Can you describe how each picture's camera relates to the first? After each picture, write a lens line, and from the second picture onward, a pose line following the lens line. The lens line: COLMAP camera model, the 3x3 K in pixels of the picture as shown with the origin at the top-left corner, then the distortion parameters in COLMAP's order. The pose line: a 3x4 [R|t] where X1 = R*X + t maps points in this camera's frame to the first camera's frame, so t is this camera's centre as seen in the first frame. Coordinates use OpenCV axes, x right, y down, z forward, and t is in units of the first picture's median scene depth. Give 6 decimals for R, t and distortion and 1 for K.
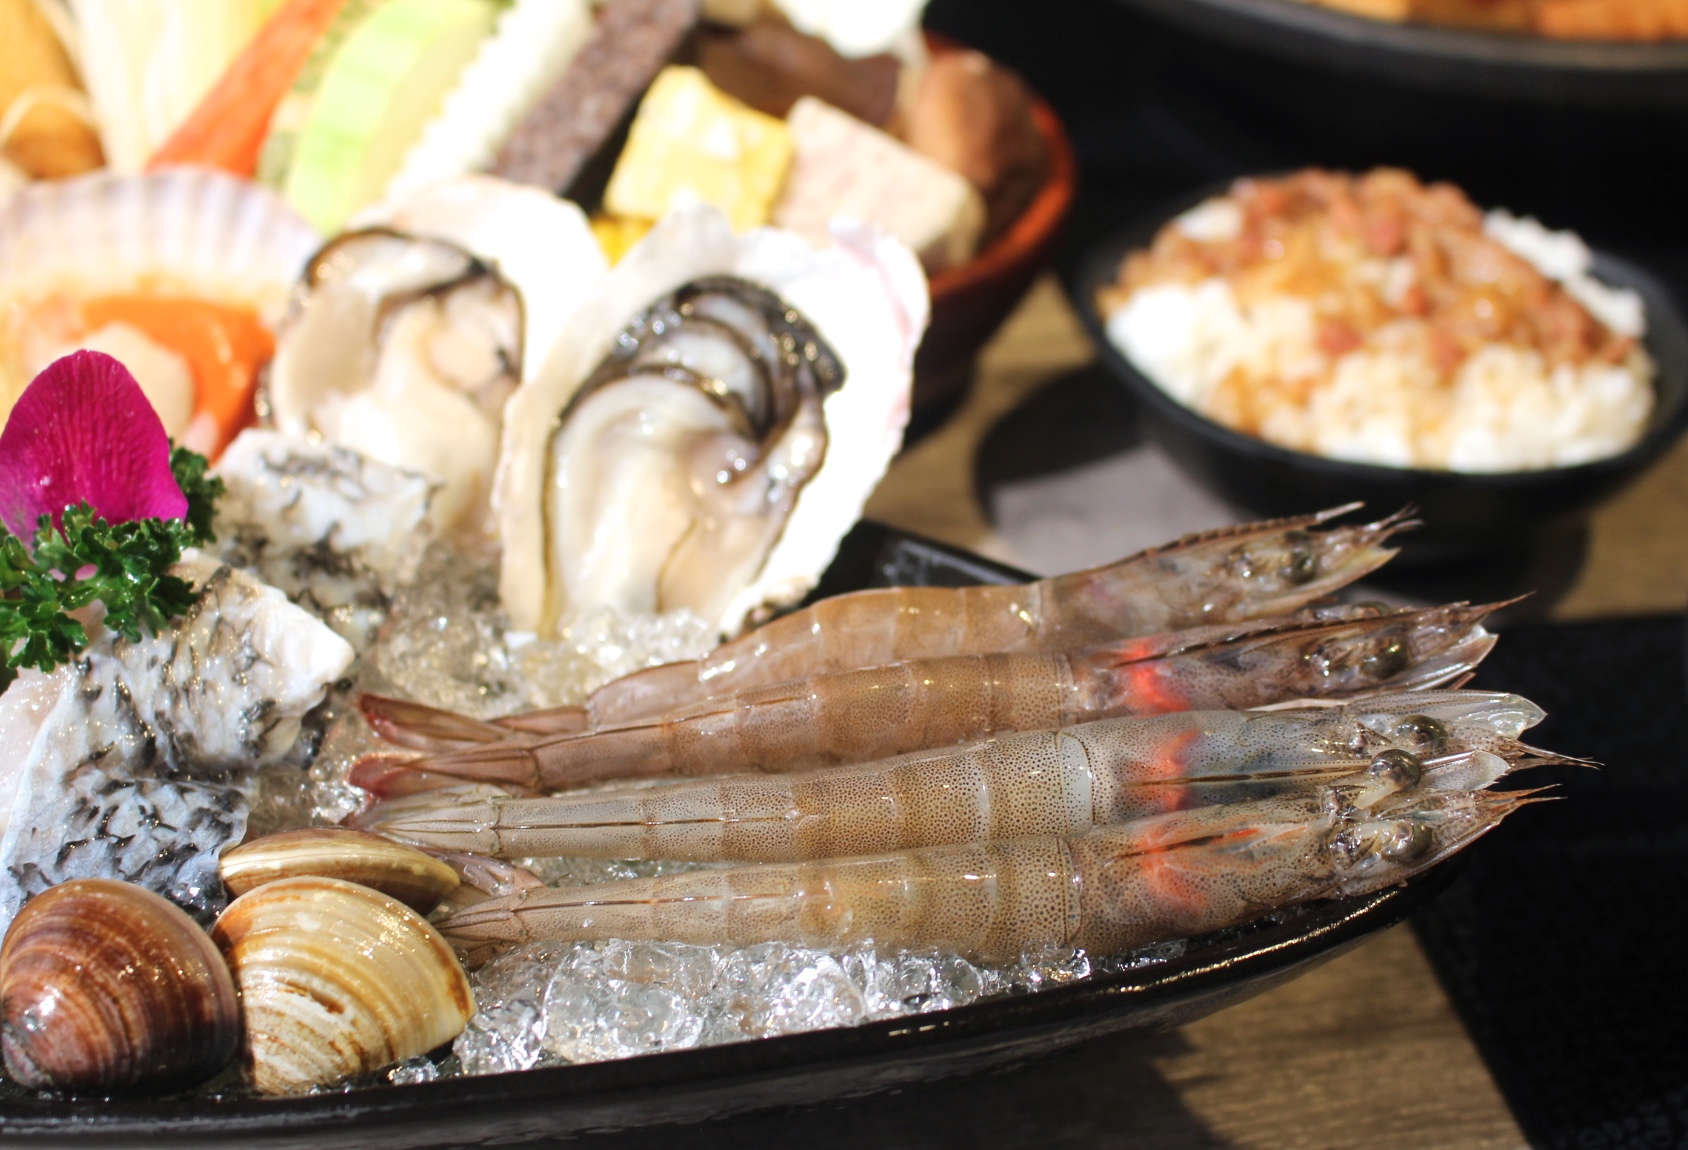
lens RADIAL K [[2256.8, 0, 836.5], [0, 2256.8, 584.5], [0, 0, 1]] dist [-0.076044, 0.000000]
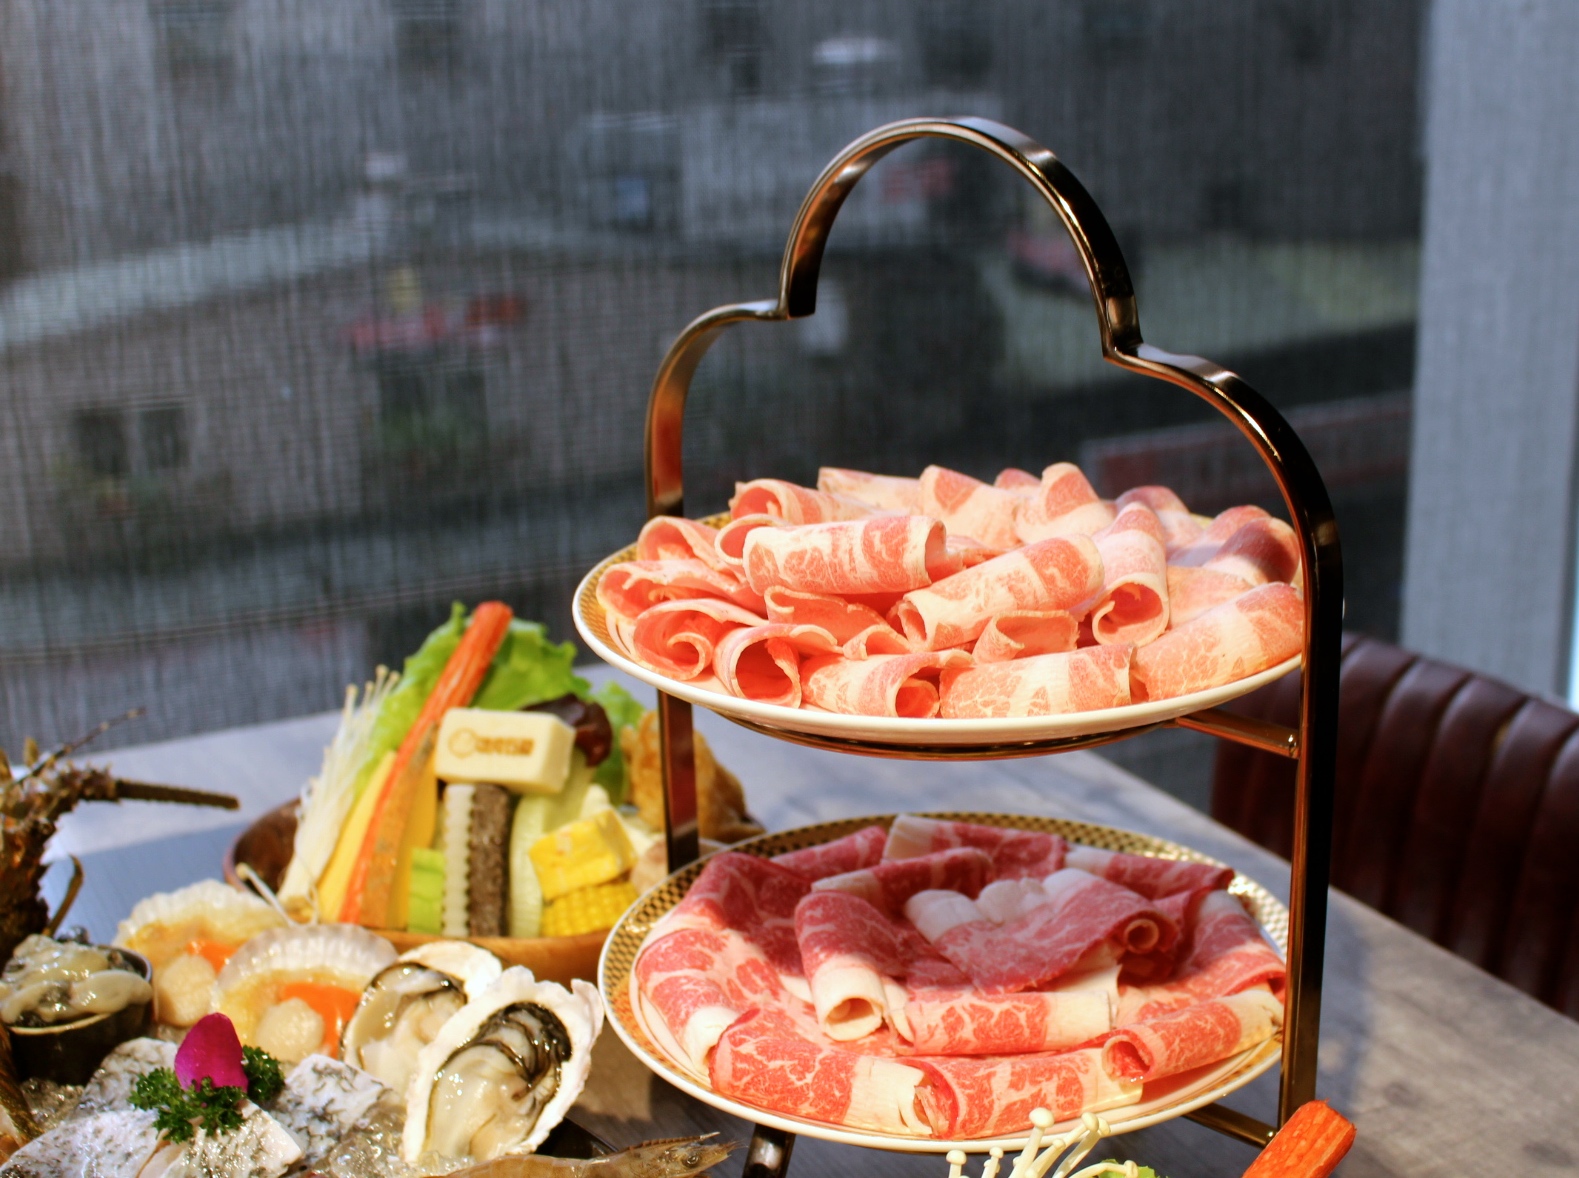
lens RADIAL K [[2107.9, 0, 854.2], [0, 2107.9, 611.9], [0, 0, 1]] dist [-0.086893, 0.000000]
pose [[0.961011, 0.030850, -0.274784, 0.902438], [-0.106280, 0.958630, -0.264071, 0.002321], [0.255270, 0.282979, 0.924532, -1.007096]]
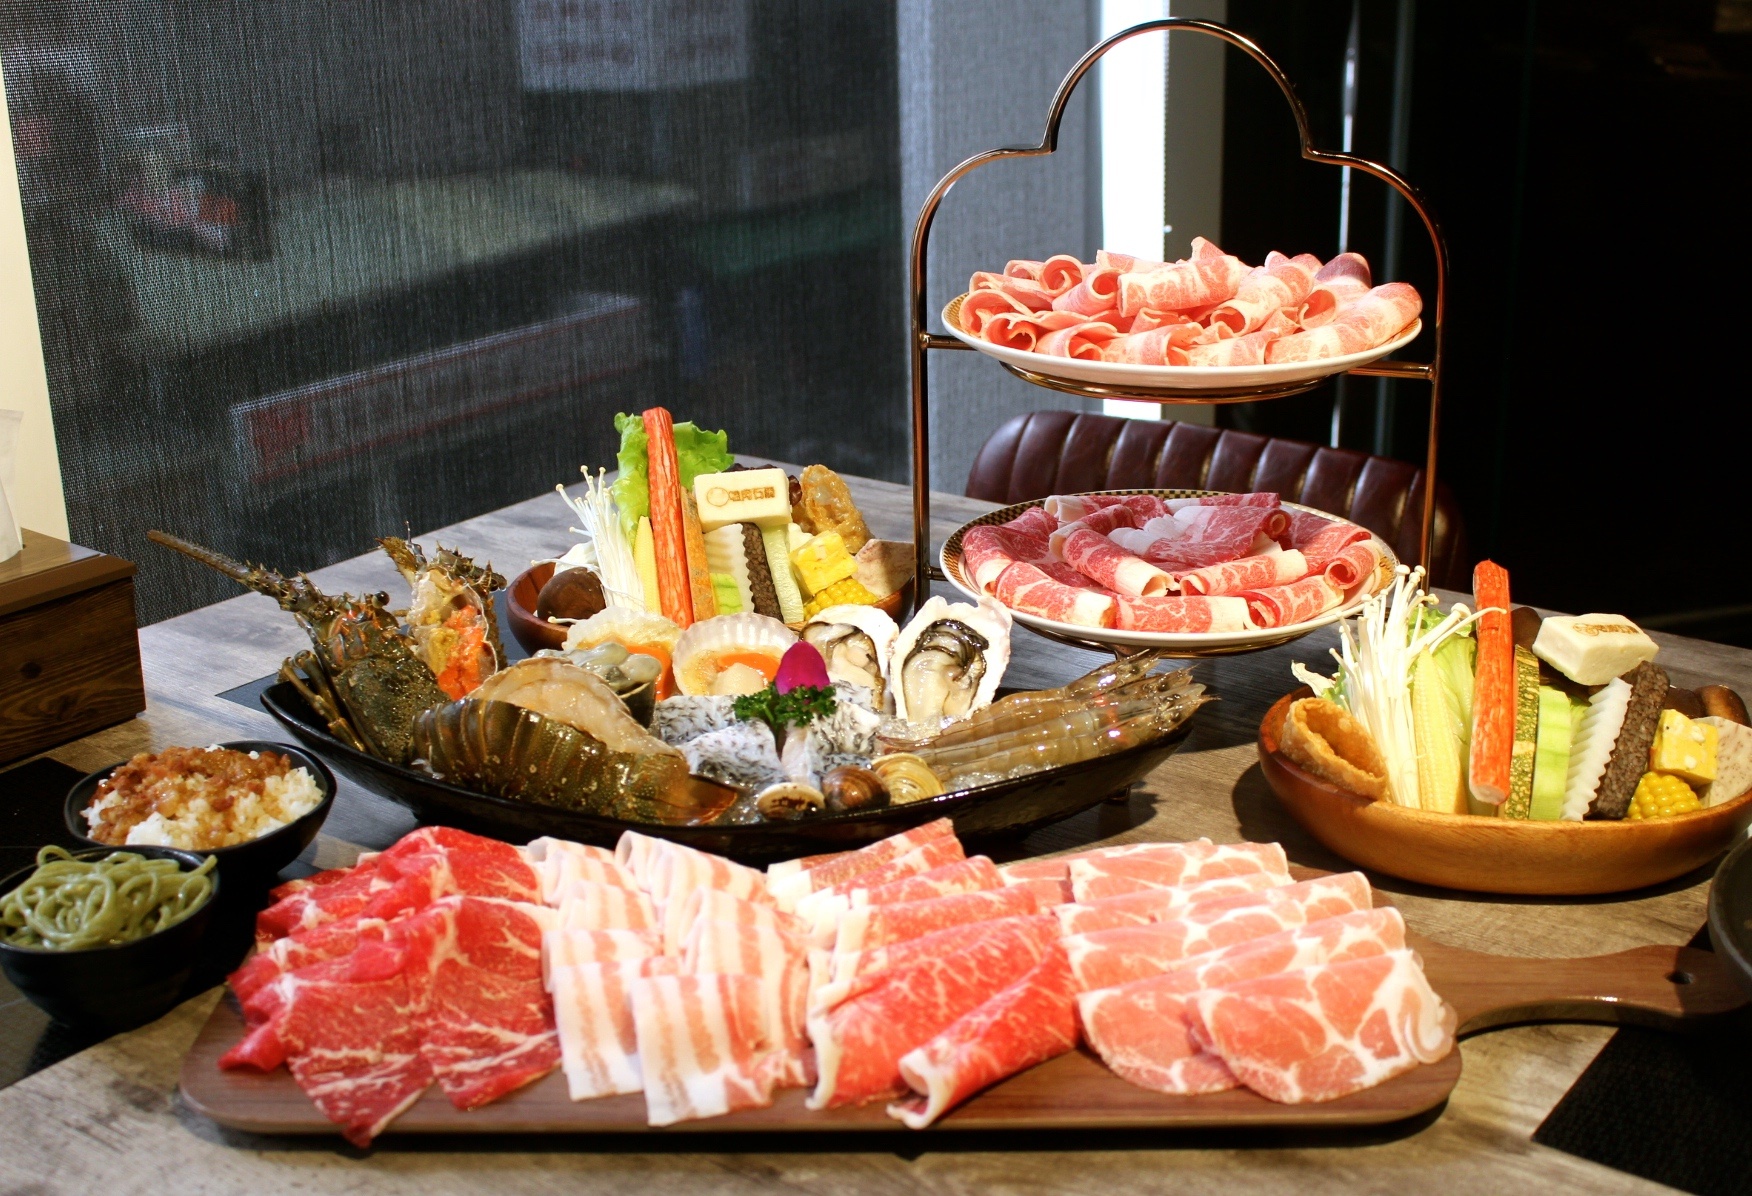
lens RADIAL K [[2140.0, 0, 877.6], [0, 2140.0, 607.7], [0, 0, 1]] dist [-0.100463, 0.000000]
pose [[0.986399, -0.104348, 0.127000, -0.609657], [0.132100, 0.963039, -0.234745, 0.633024], [-0.097811, 0.248329, 0.963725, -2.223535]]
